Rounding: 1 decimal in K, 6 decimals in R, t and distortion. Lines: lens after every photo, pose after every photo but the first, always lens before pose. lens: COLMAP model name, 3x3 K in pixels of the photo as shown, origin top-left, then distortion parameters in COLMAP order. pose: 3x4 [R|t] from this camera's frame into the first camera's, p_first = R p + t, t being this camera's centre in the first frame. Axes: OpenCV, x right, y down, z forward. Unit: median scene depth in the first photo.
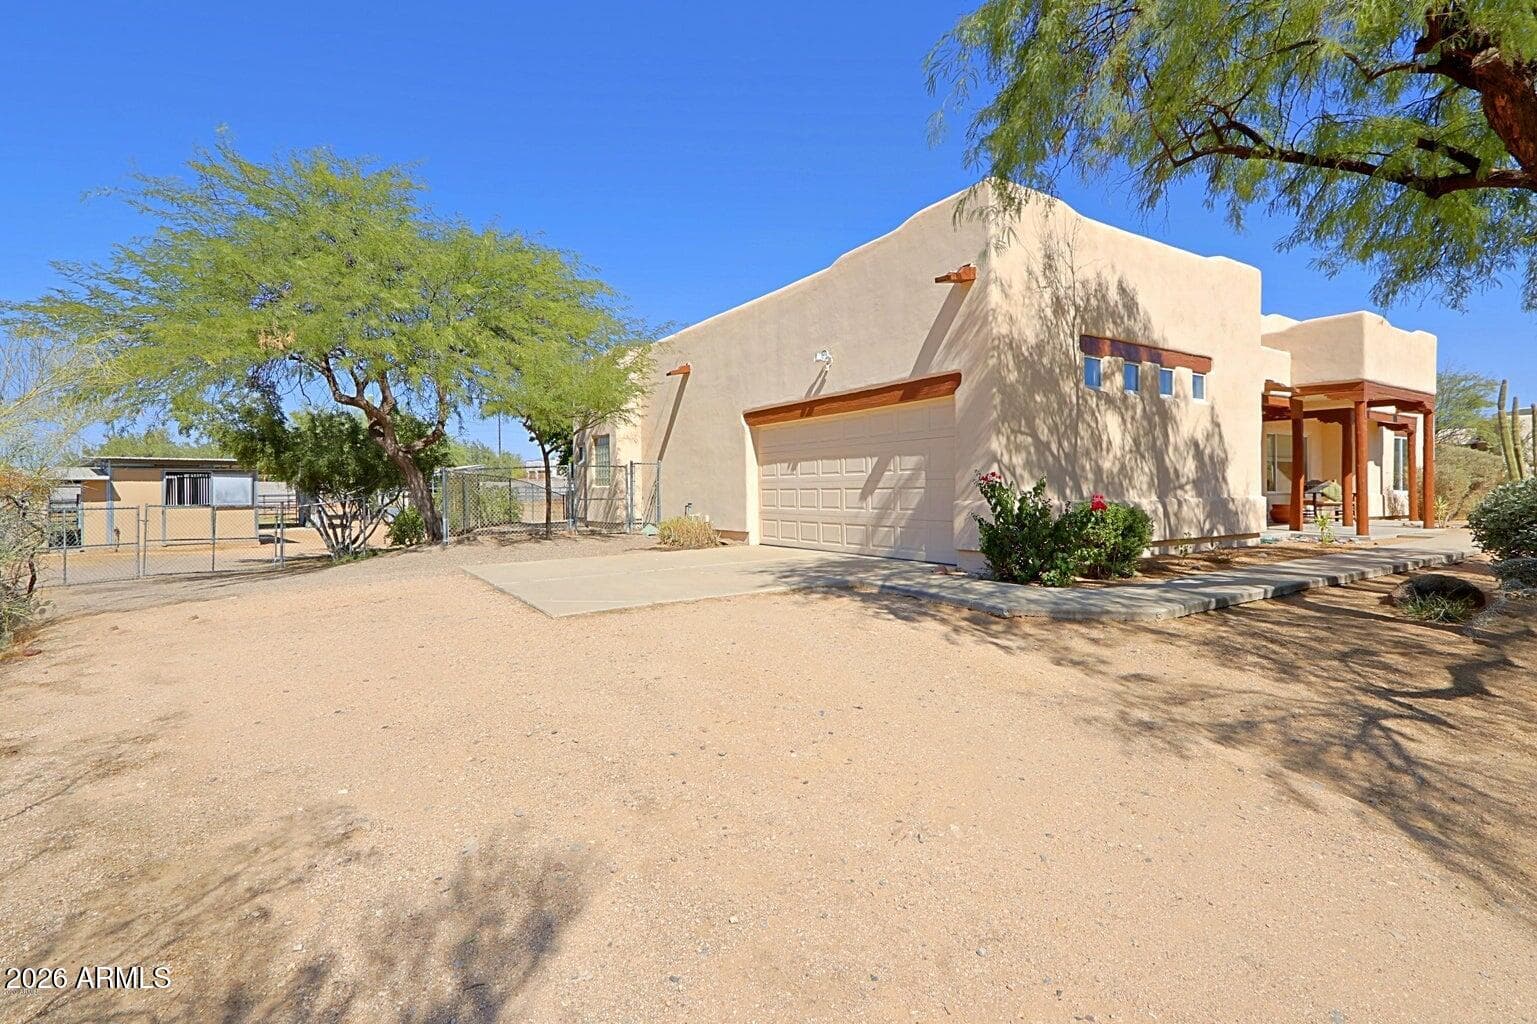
lens RADIAL K [[702.4, 0, 769.0], [0, 702.4, 505.9], [0, 0, 1]] dist [-0.013811, -0.000150]
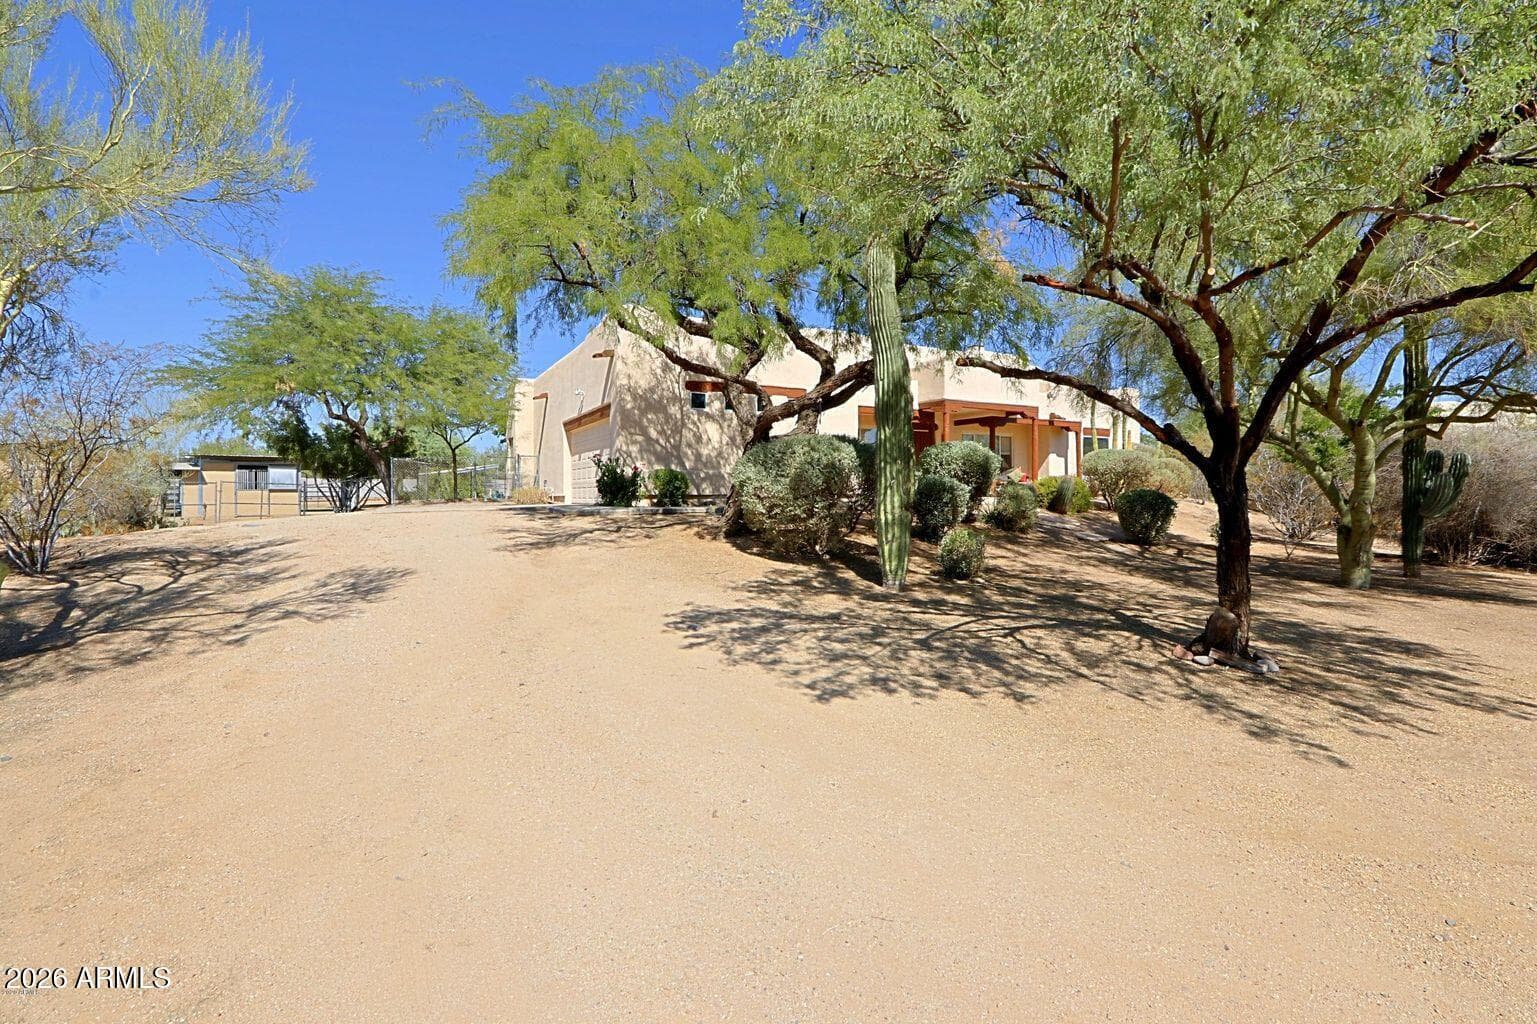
lens RADIAL K [[702.4, 0, 768.2], [0, 702.4, 508.1], [0, 0, 1]] dist [-0.013811, -0.000150]
pose [[0.997006, 0.003426, -0.077253, 0.706308], [-0.003560, 0.999992, -0.001595, 0.082088], [0.077247, 0.001865, 0.997010, -0.733387]]
